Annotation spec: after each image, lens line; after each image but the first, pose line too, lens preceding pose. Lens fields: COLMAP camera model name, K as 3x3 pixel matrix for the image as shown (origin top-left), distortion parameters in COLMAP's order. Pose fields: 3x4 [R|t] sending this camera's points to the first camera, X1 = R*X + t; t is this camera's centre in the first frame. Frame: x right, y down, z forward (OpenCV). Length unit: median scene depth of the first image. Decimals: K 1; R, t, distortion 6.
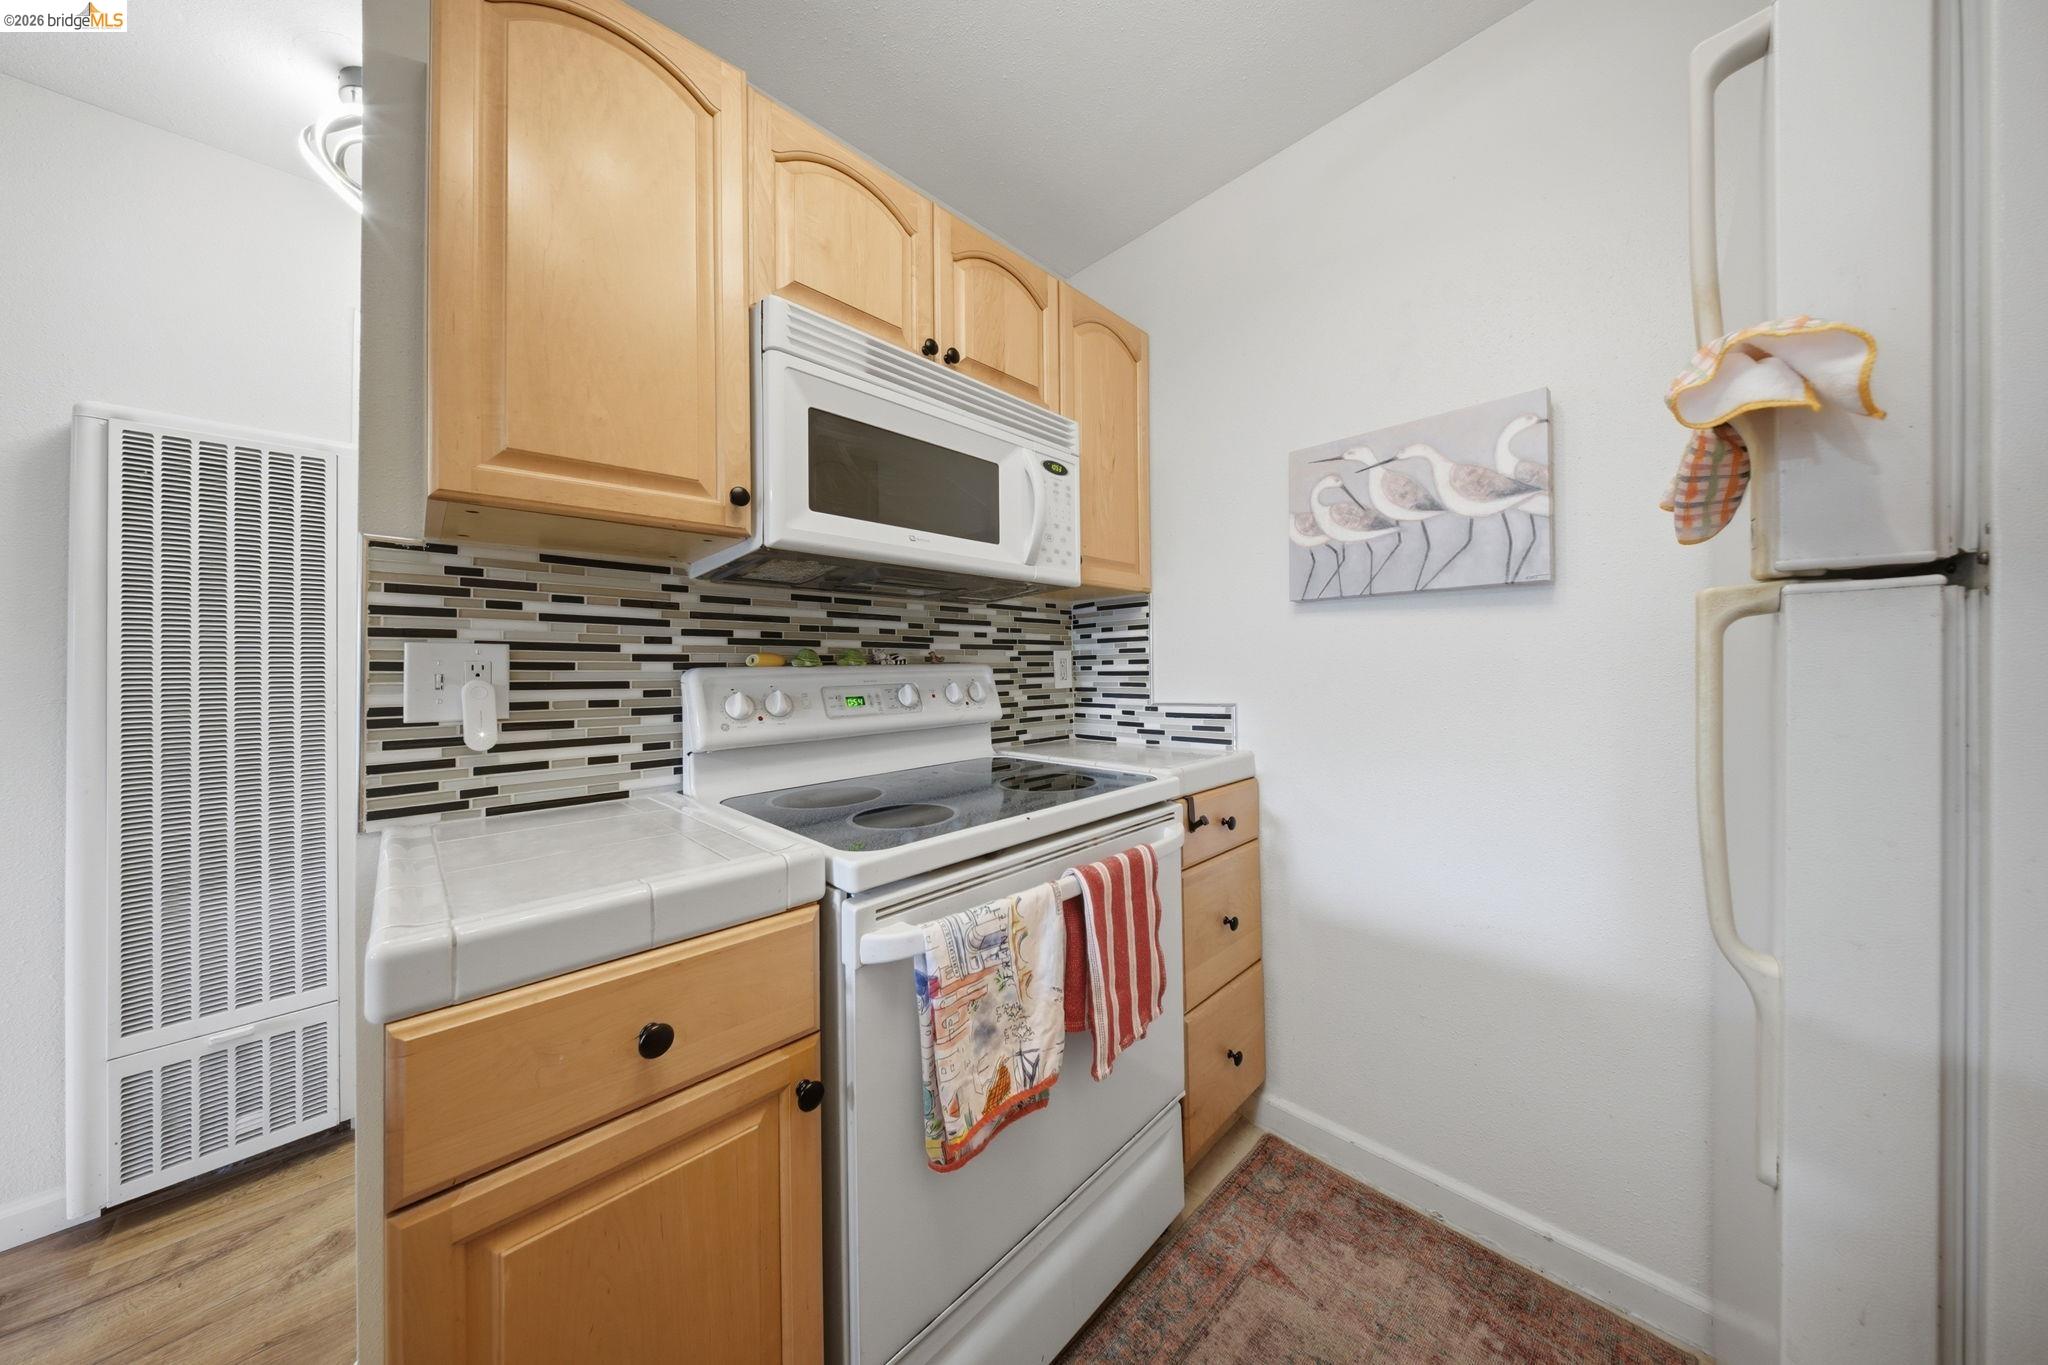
lens RADIAL K [[638.4, 0, 1021.0], [0, 638.4, 664.0], [0, 0, 1]] dist [0.001329, -0.001320]
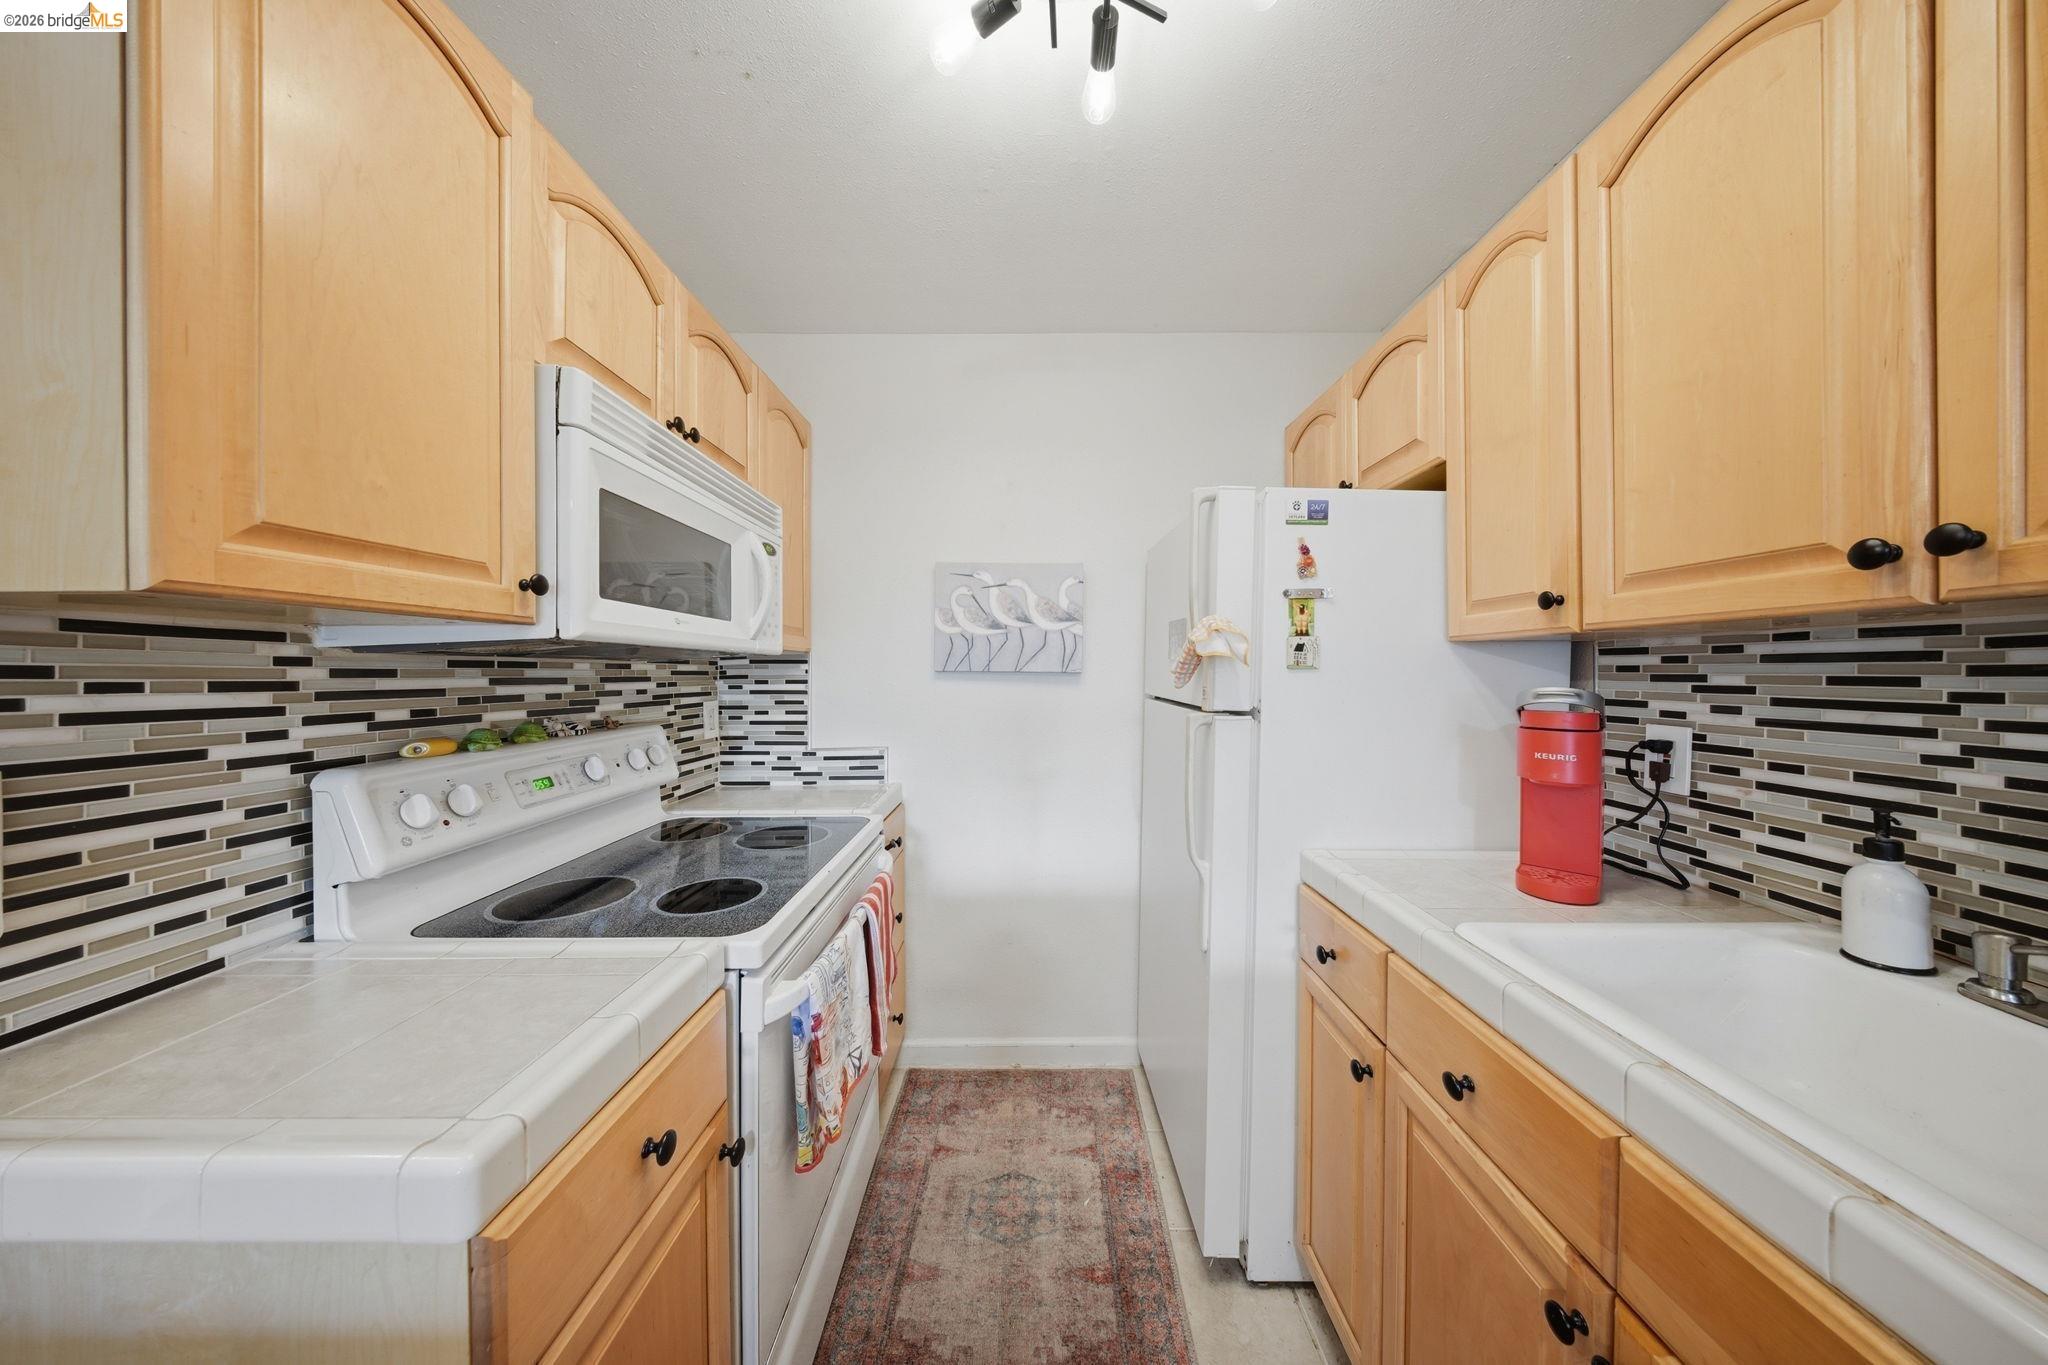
lens RADIAL K [[638.4, 0, 1022.3], [0, 638.4, 676.8], [0, 0, 1]] dist [0.001329, -0.001320]
pose [[0.695511, 0.001938, 0.718512, -0.485562], [-0.016349, 0.999780, 0.013129, -0.123482], [-0.718329, -0.020878, 0.695390, -0.092657]]
